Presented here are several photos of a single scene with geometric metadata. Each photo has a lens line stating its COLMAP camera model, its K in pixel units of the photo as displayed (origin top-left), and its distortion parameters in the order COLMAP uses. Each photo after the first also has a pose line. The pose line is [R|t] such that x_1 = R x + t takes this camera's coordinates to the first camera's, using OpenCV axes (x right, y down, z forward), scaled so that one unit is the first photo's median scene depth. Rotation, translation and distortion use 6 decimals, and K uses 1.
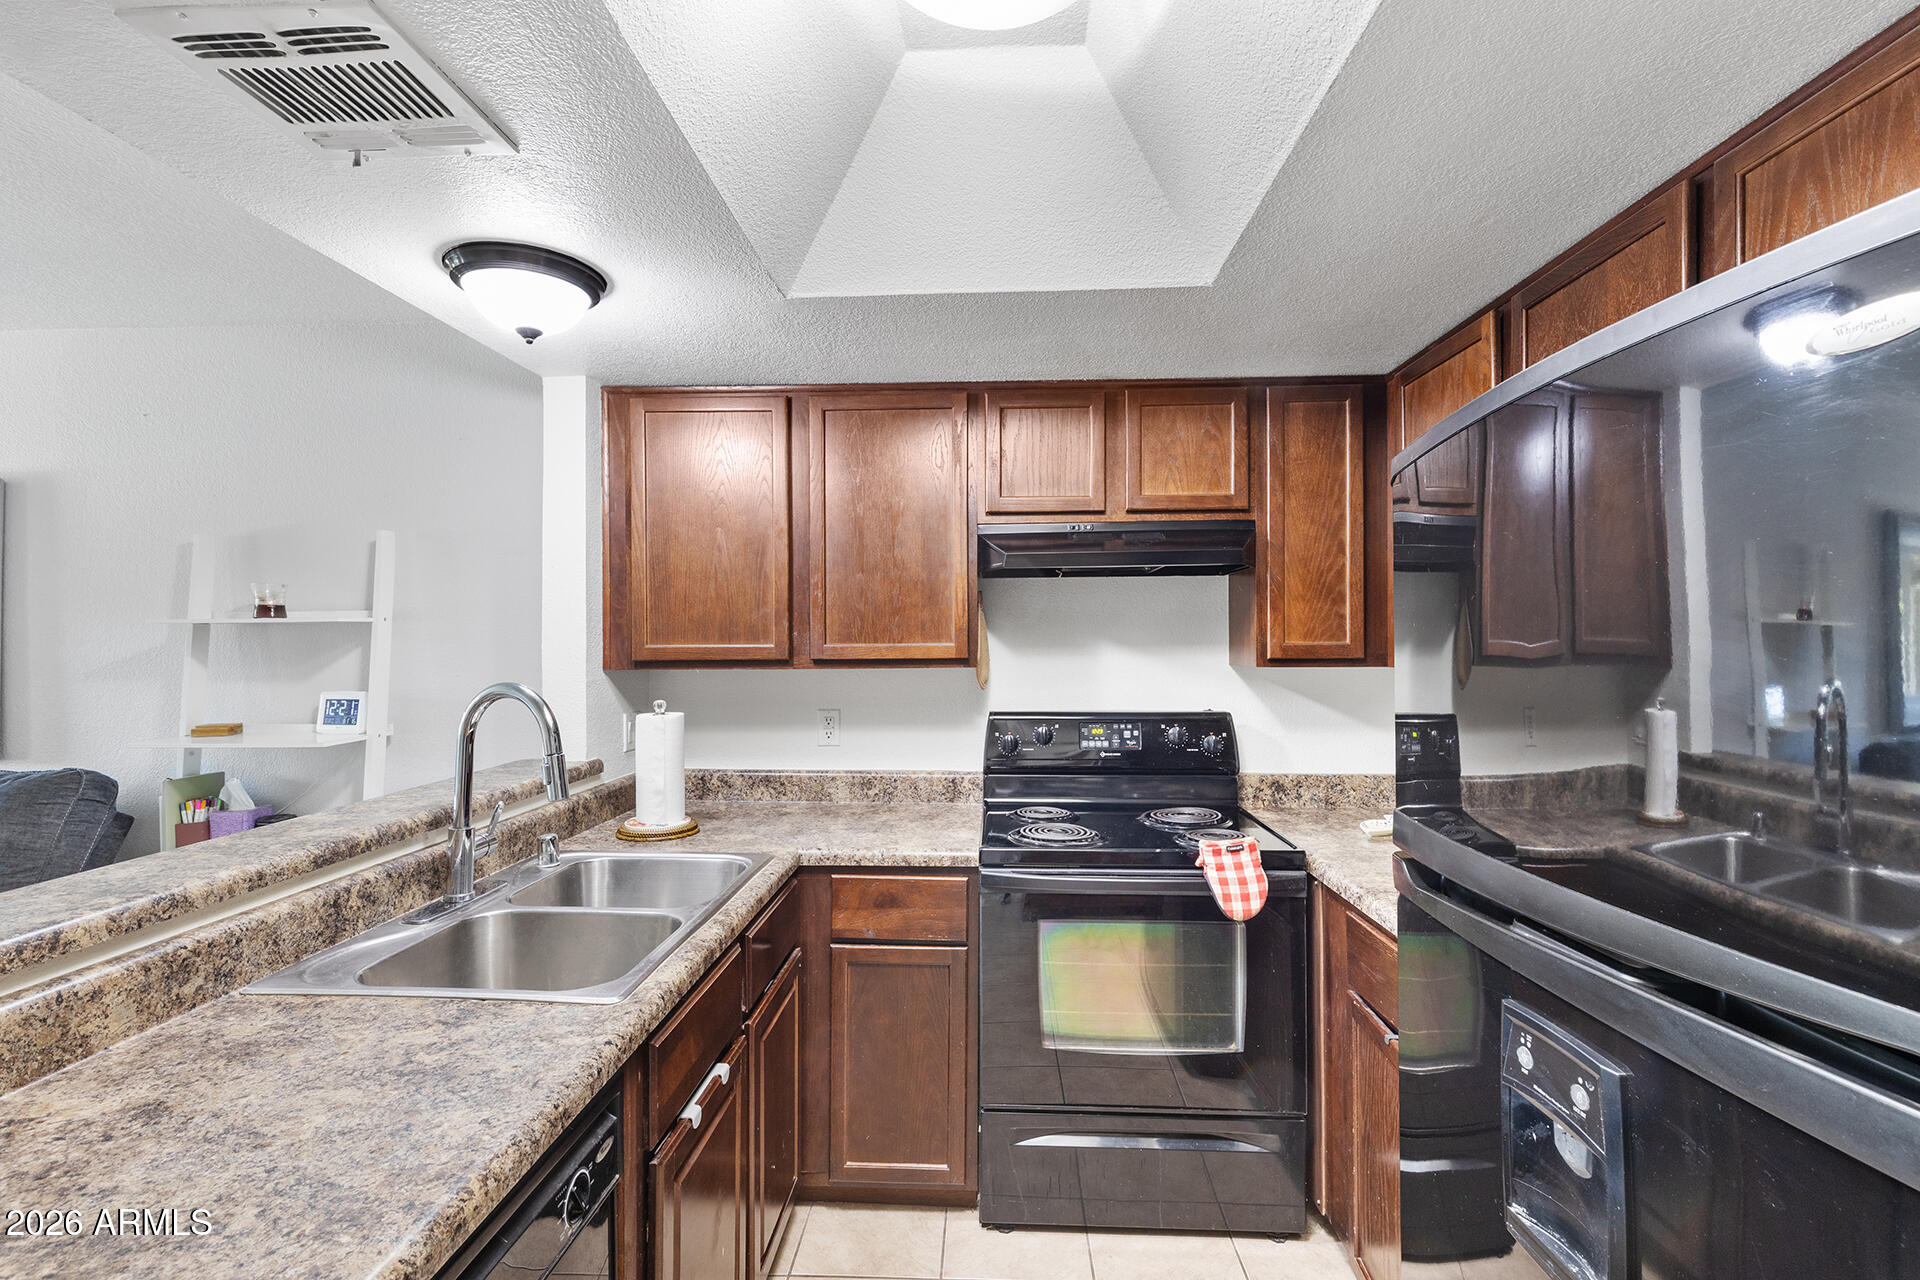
lens RADIAL K [[863.8, 0, 954.2], [0, 863.8, 646.0], [0, 0, 1]] dist [0.005184, 0.000343]
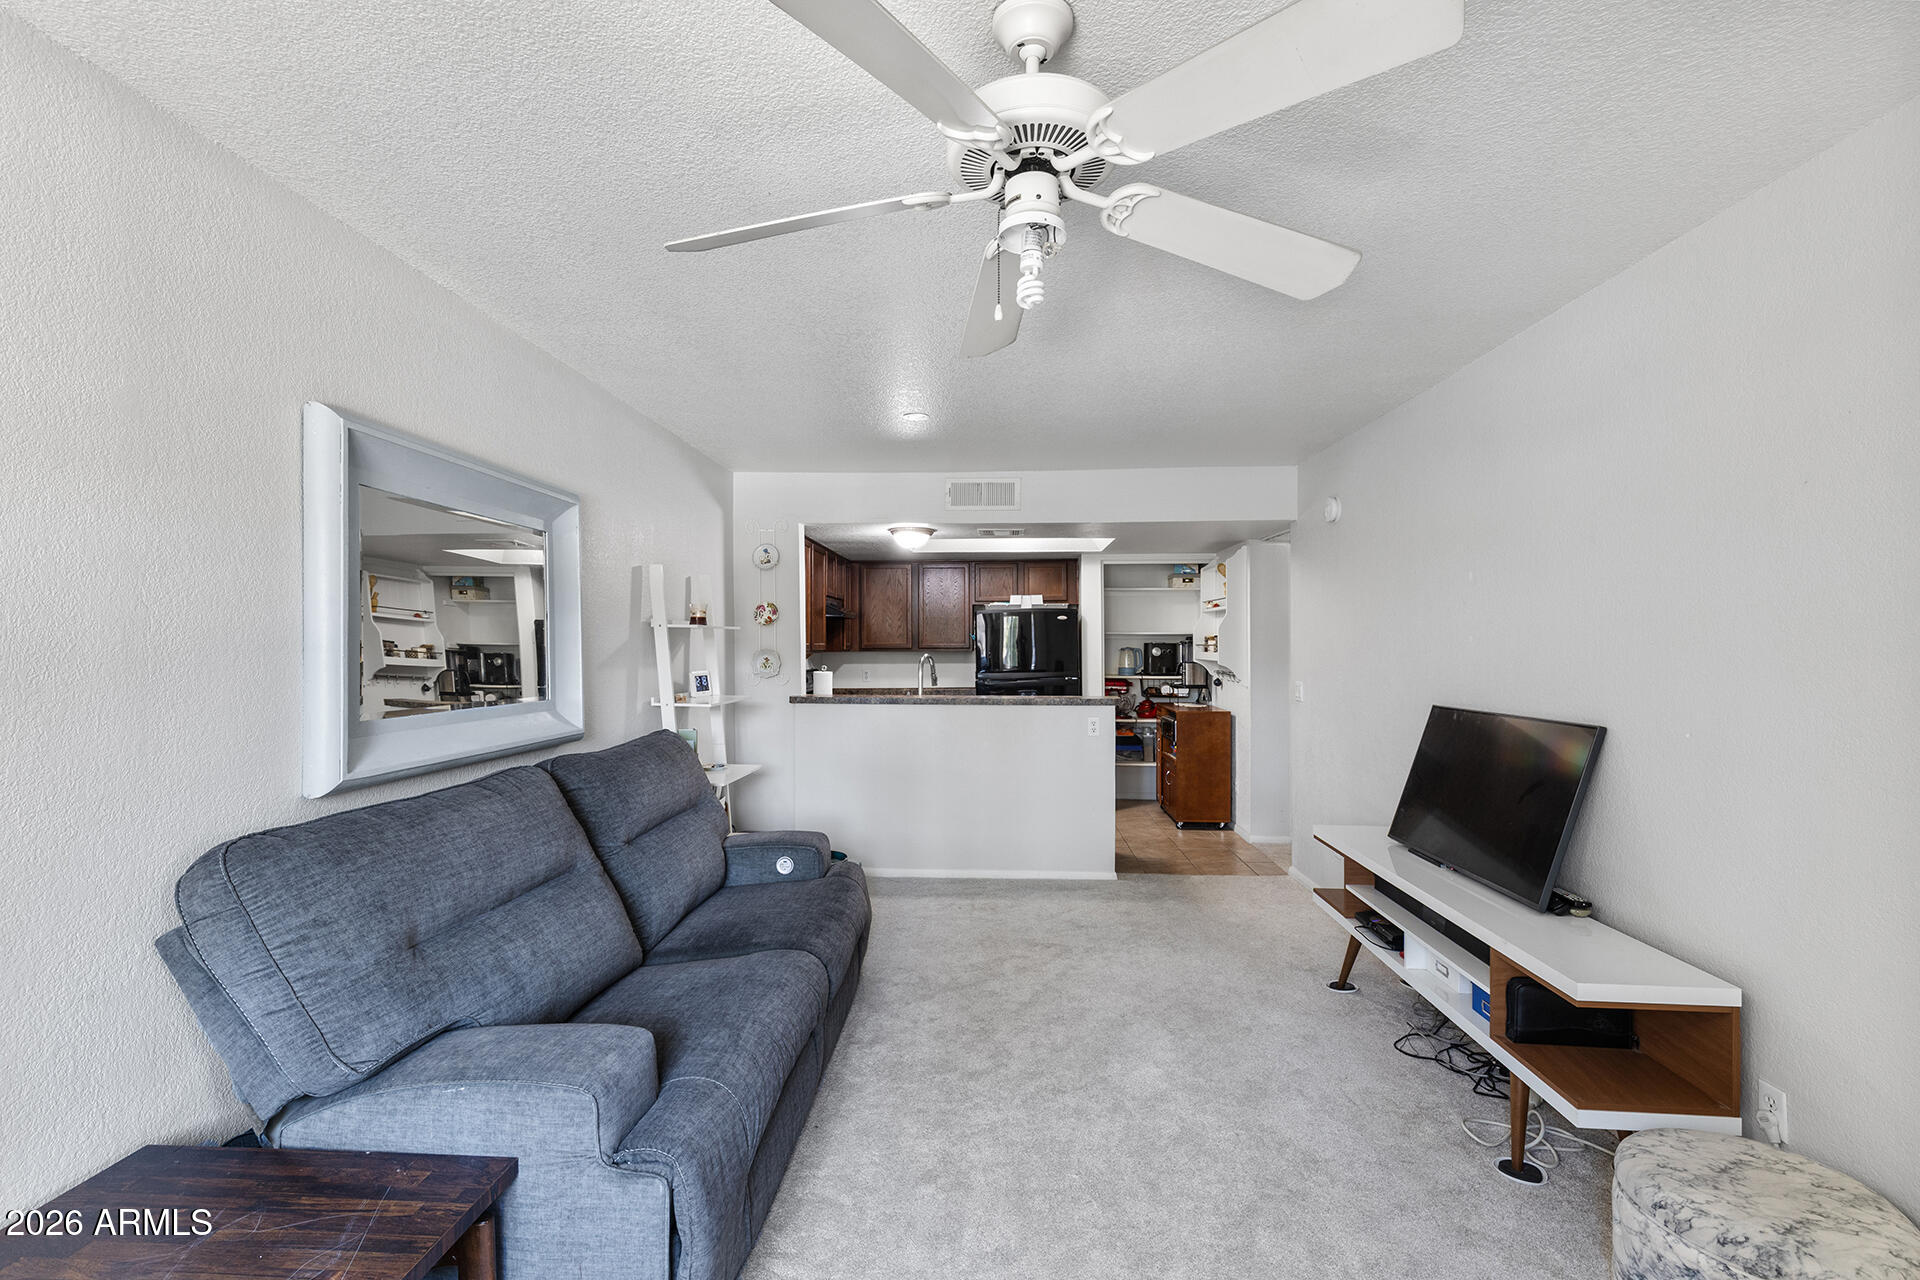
lens RADIAL K [[863.8, 0, 954.5], [0, 863.8, 646.0], [0, 0, 1]] dist [0.005184, 0.000343]
pose [[0.005551, 0.003544, 0.999978, -2.722217], [0.007881, 0.999963, -0.003588, 0.016904], [-0.999954, 0.007900, 0.005523, 0.595595]]
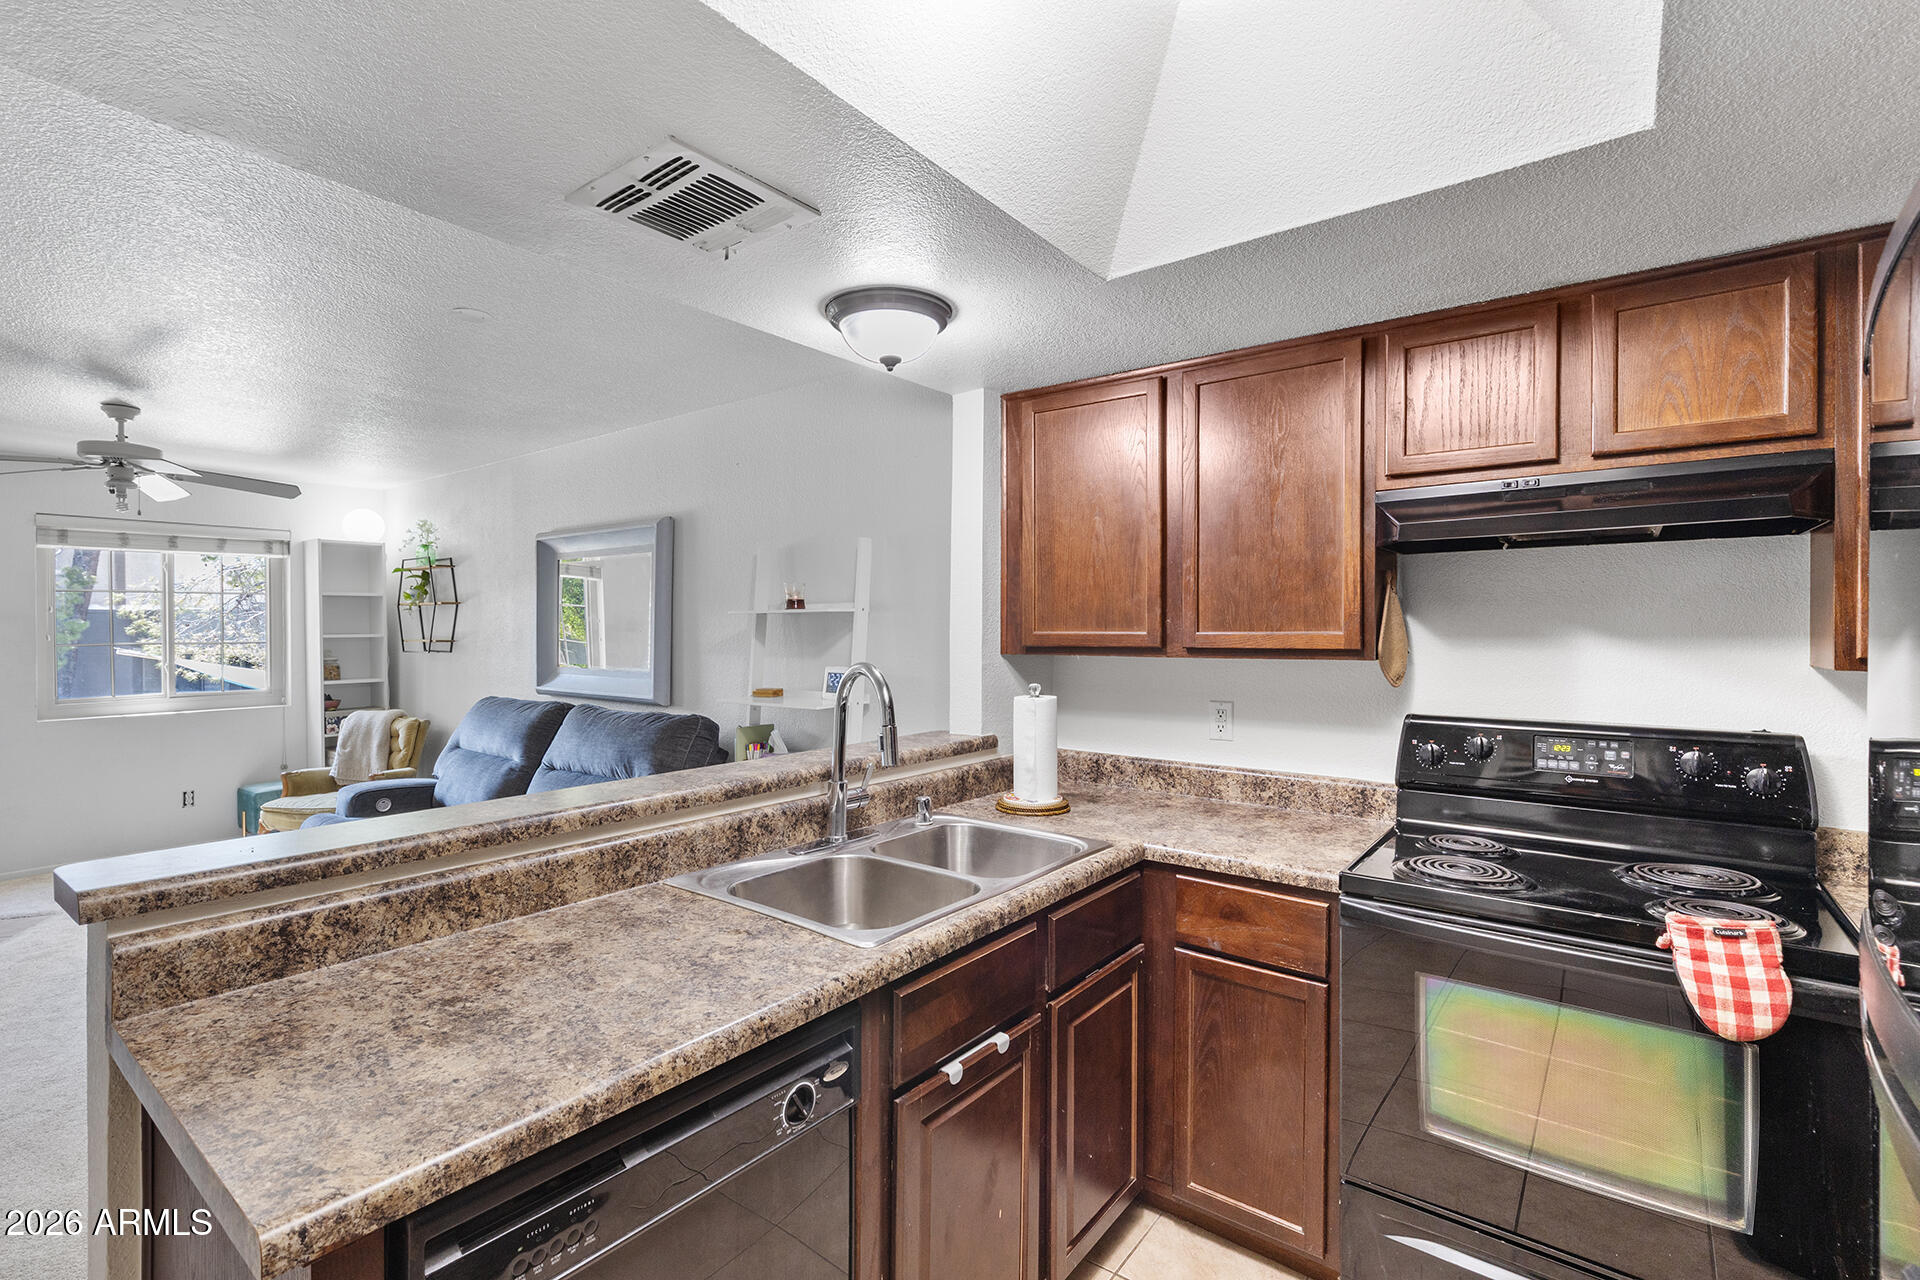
lens RADIAL K [[863.8, 0, 955.3], [0, 863.8, 634.1], [0, 0, 1]] dist [0.005184, 0.000343]
pose [[0.823689, 0.007677, -0.566990, 0.173090], [-0.007129, 0.999970, 0.003184, -0.000712], [0.566997, 0.001419, 0.823719, 0.069760]]
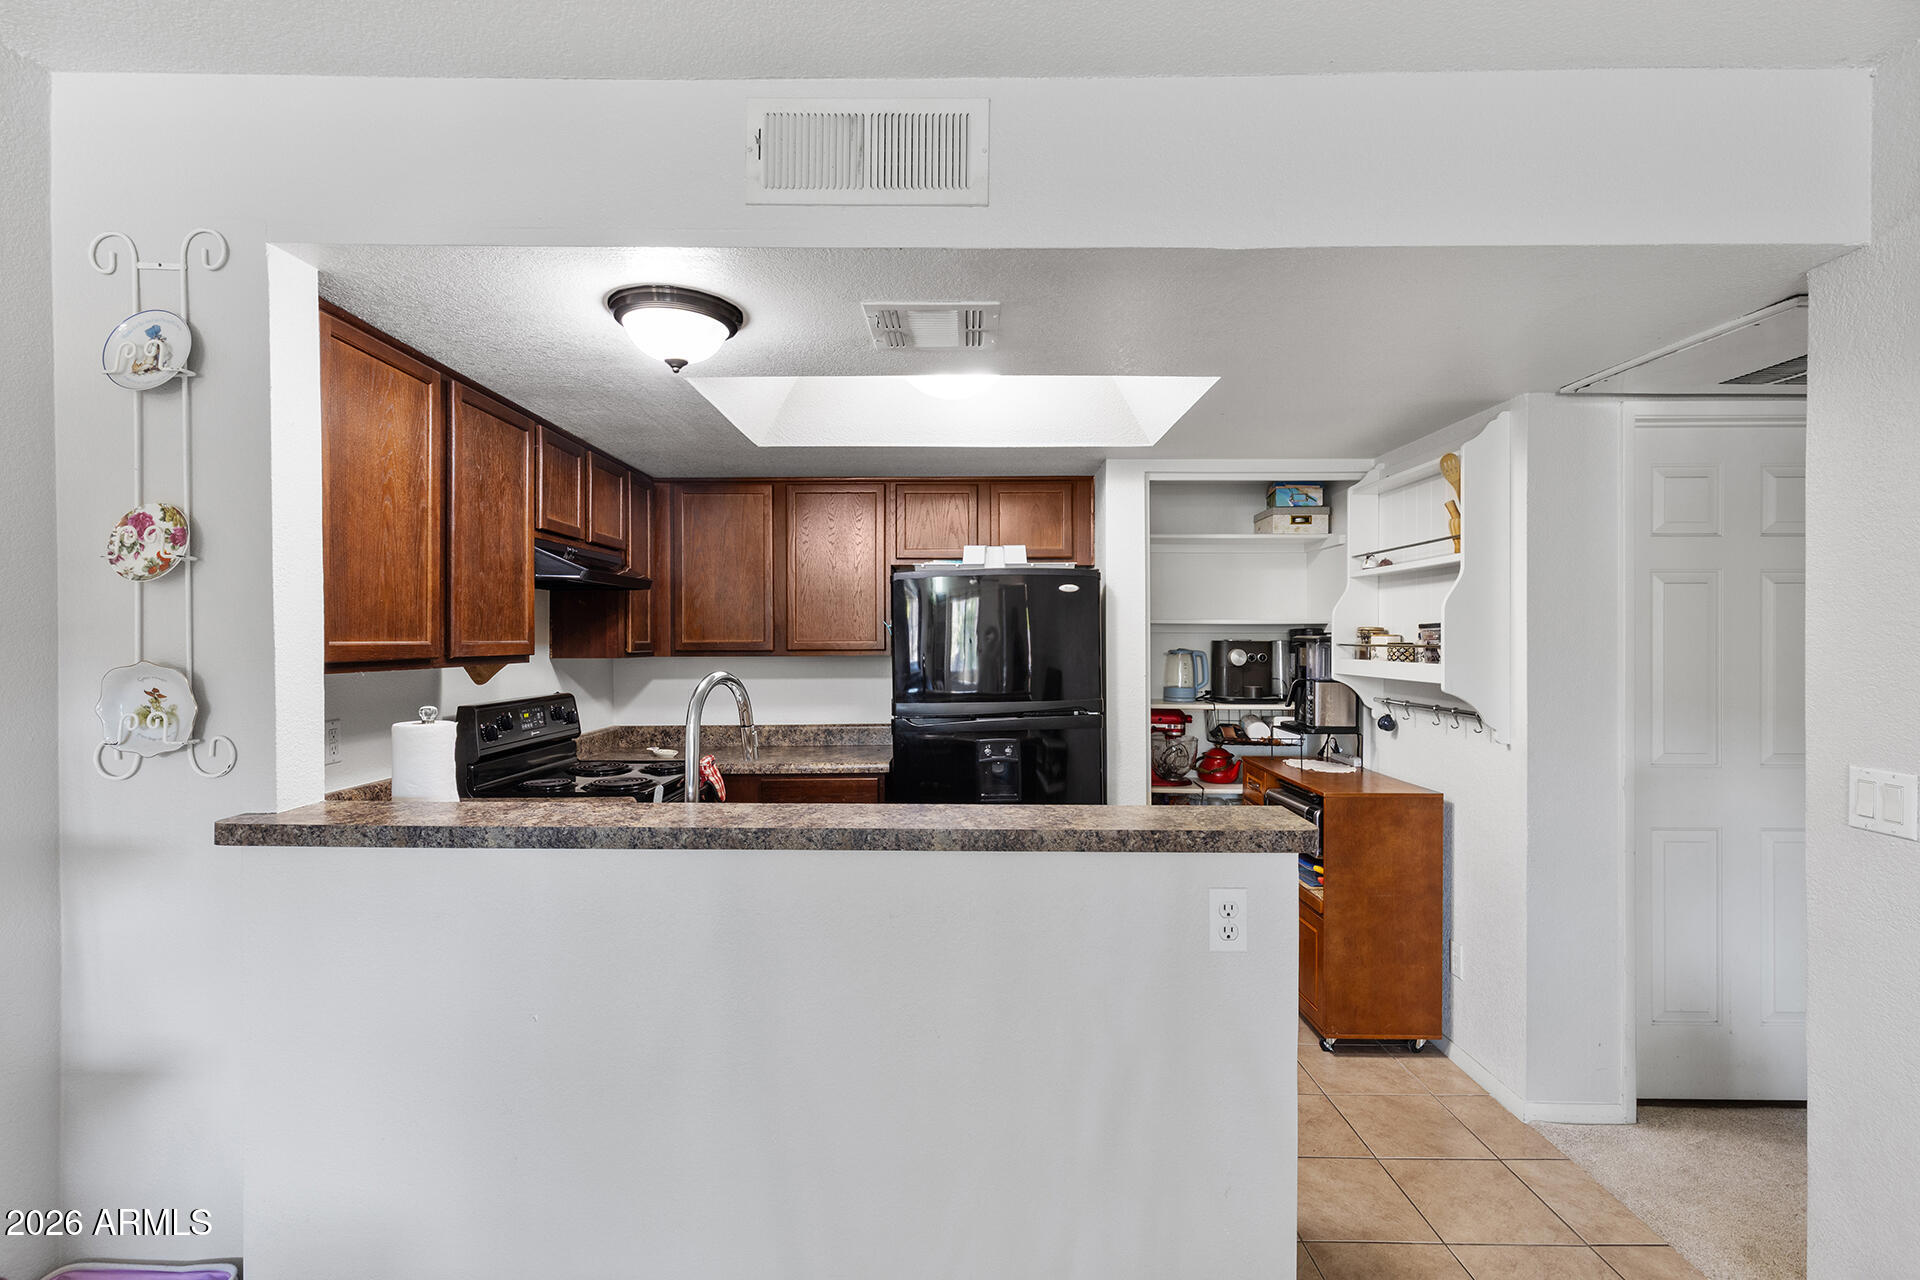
lens RADIAL K [[863.8, 0, 945.8], [0, 863.8, 645.3], [0, 0, 1]] dist [0.005184, 0.000343]
pose [[-0.040126, 0.000494, 0.999194, -1.172254], [0.005611, 0.999984, -0.000270, 0.005855], [-0.999179, 0.005596, -0.040128, 0.504316]]
